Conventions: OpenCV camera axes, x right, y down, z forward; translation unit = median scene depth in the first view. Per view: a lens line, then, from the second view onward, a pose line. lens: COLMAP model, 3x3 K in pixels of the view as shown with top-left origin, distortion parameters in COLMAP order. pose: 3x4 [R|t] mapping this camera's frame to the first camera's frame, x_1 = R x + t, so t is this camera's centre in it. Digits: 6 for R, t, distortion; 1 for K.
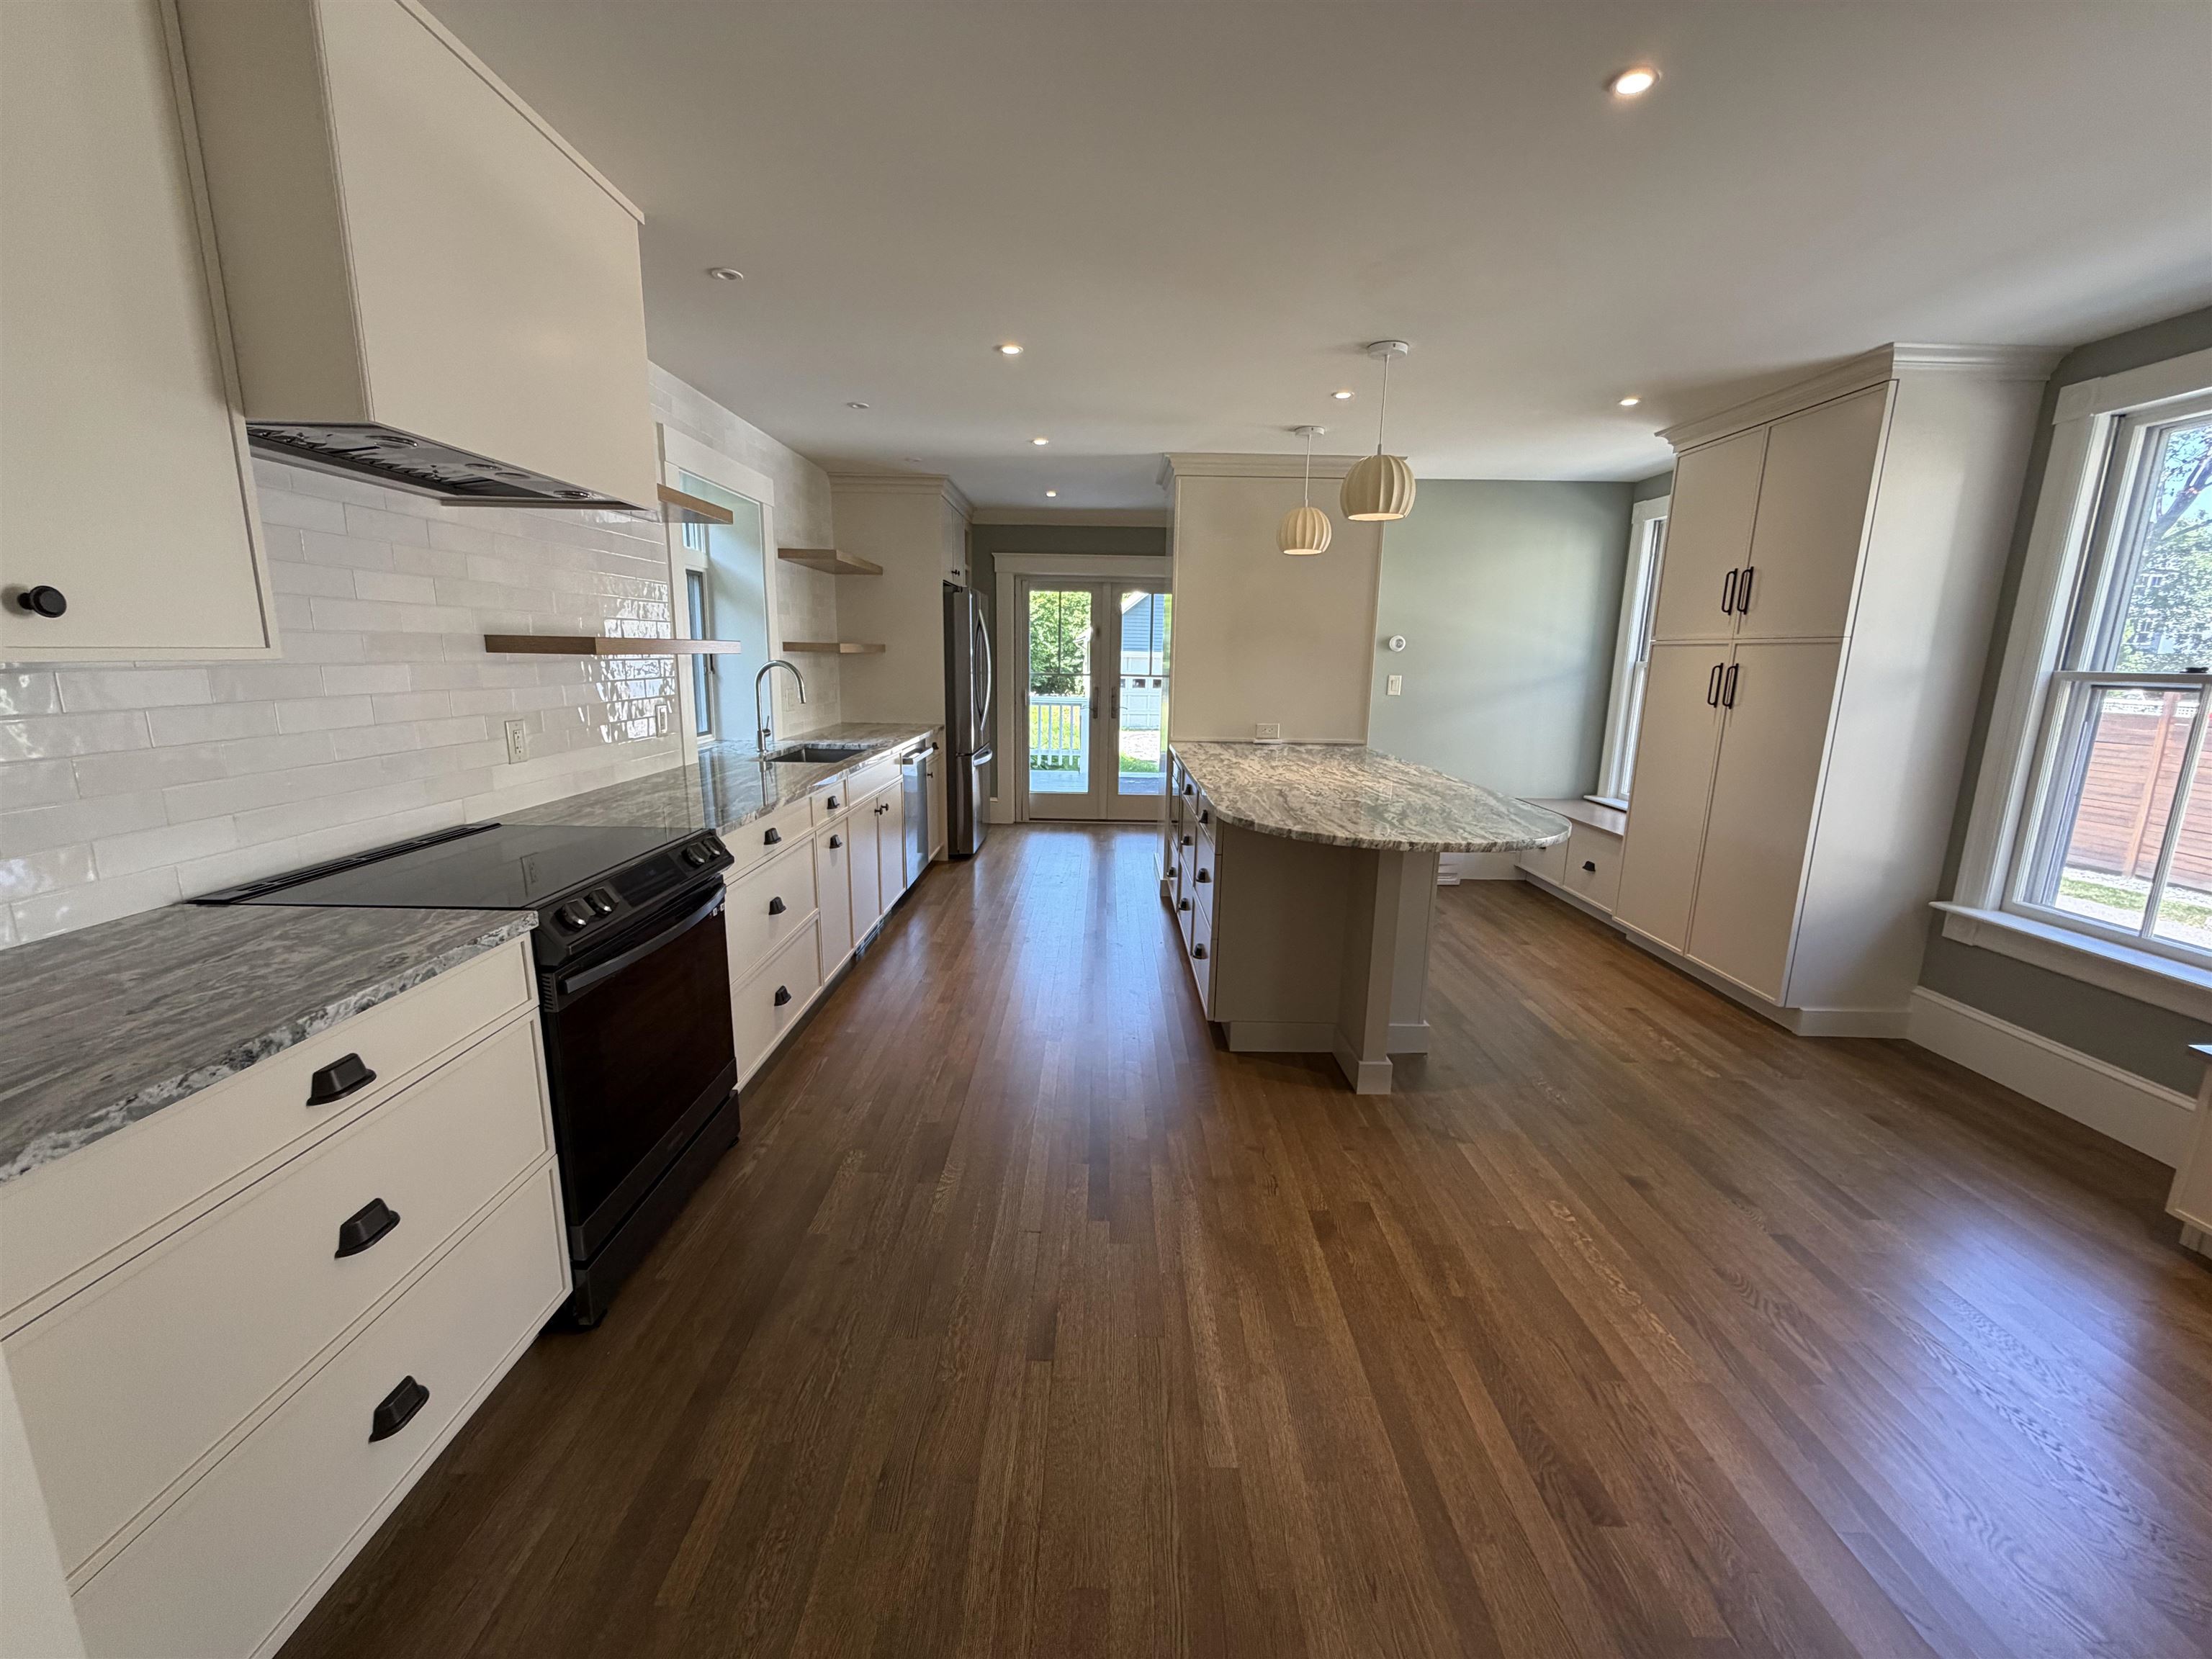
lens RADIAL K [[883.7, 0, 1099.6], [0, 883.7, 830.3], [0, 0, 1]] dist [0.000709, 0.000325]
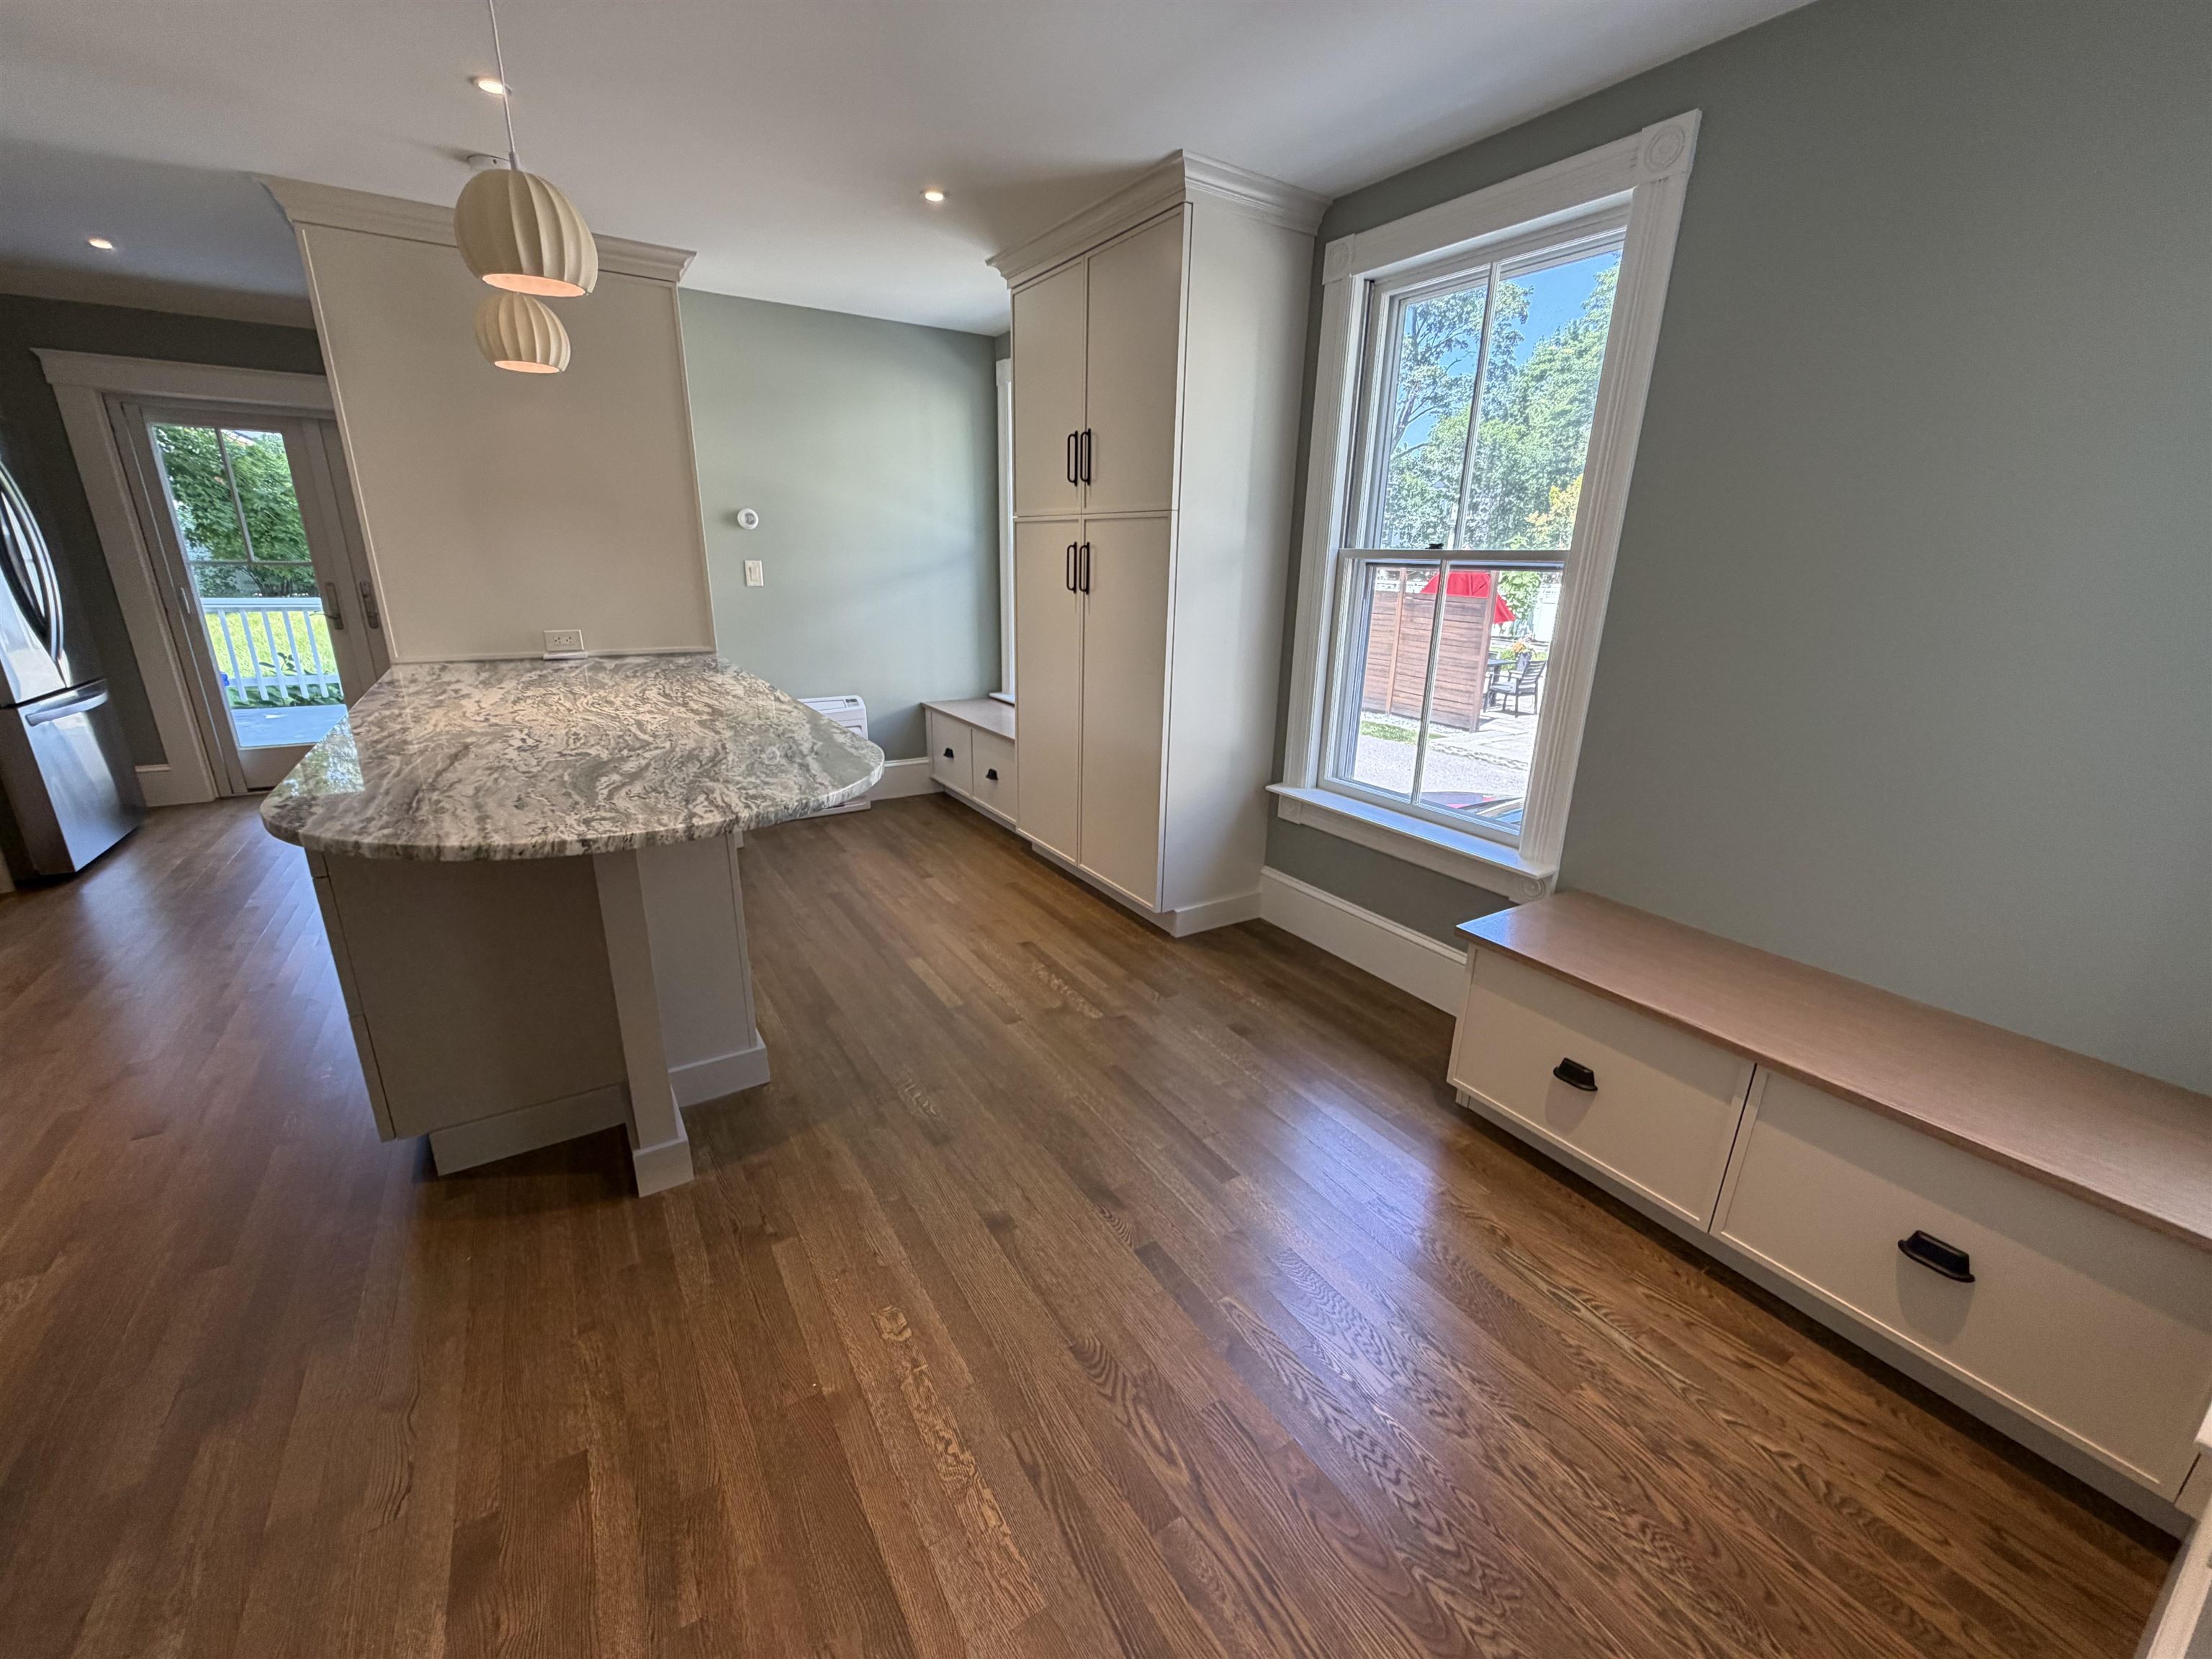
lens RADIAL K [[883.7, 0, 1099.6], [0, 883.7, 830.3], [0, 0, 1]] dist [0.000709, 0.000325]
pose [[0.846846, -0.159813, 0.507259, 0.264297], [0.100207, 0.984648, 0.142923, -0.032569], [-0.522312, -0.070203, 0.849860, 0.244869]]
